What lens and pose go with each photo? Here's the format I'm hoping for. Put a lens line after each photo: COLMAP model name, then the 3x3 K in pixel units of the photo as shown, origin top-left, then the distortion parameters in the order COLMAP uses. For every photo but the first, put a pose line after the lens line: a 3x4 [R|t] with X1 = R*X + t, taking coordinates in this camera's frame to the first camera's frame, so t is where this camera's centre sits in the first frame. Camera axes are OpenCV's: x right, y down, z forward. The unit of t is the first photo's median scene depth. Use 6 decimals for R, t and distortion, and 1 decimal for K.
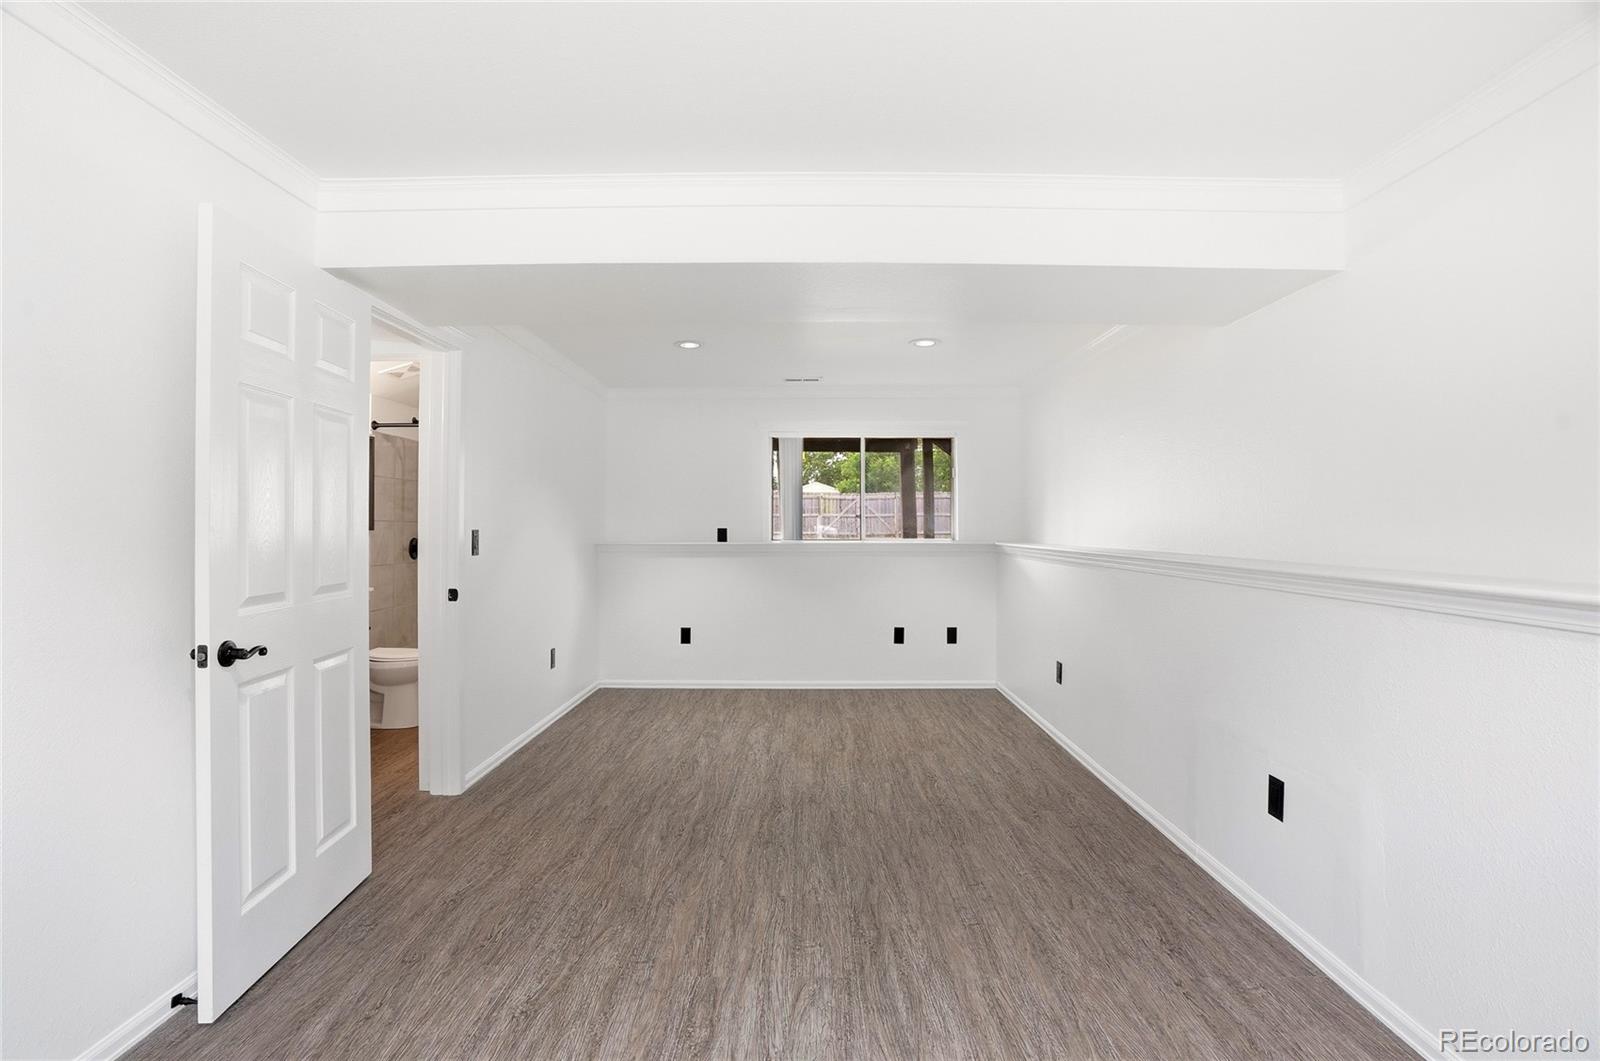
lens RADIAL K [[737.6, 0, 800.0], [0, 737.6, 530.5], [0, 0, 1]] dist [-0.000190, -0.000017]
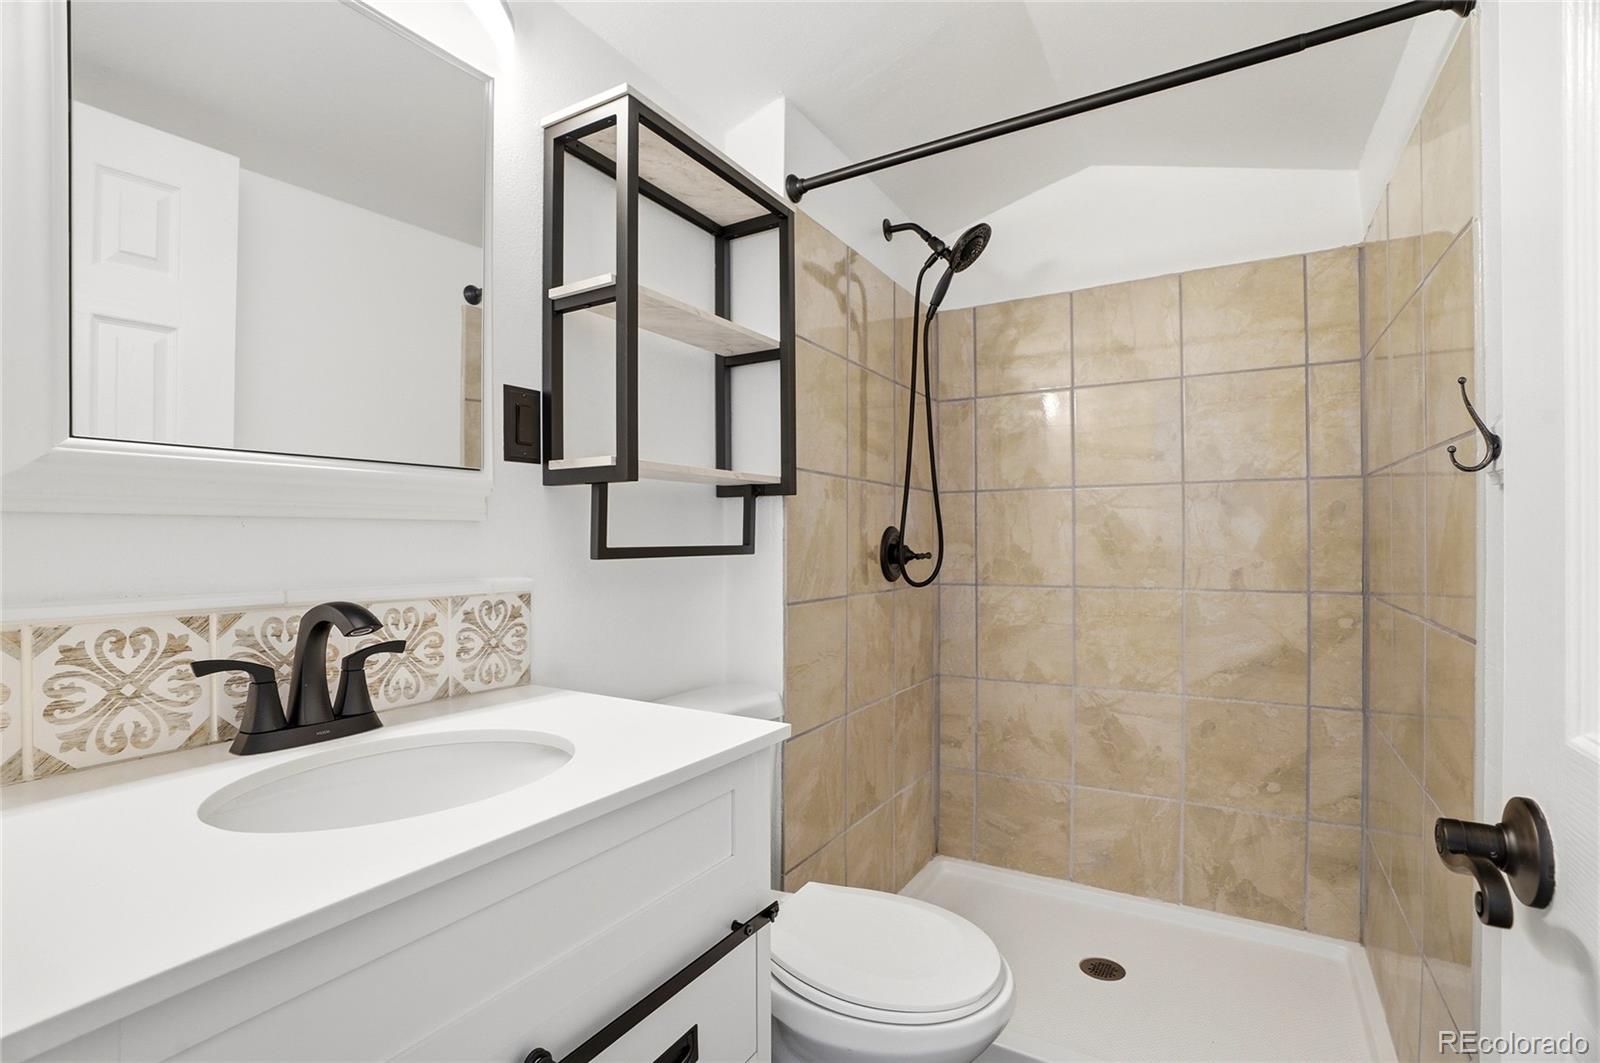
lens RADIAL K [[737.6, 0, 800.0], [0, 737.6, 531.5], [0, 0, 1]] dist [-0.000190, -0.000017]
pose [[0.861498, -0.001830, -0.507758, -0.382015], [0.008668, 0.999901, 0.011103, 0.009343], [0.507687, -0.013967, 0.861428, 0.670405]]
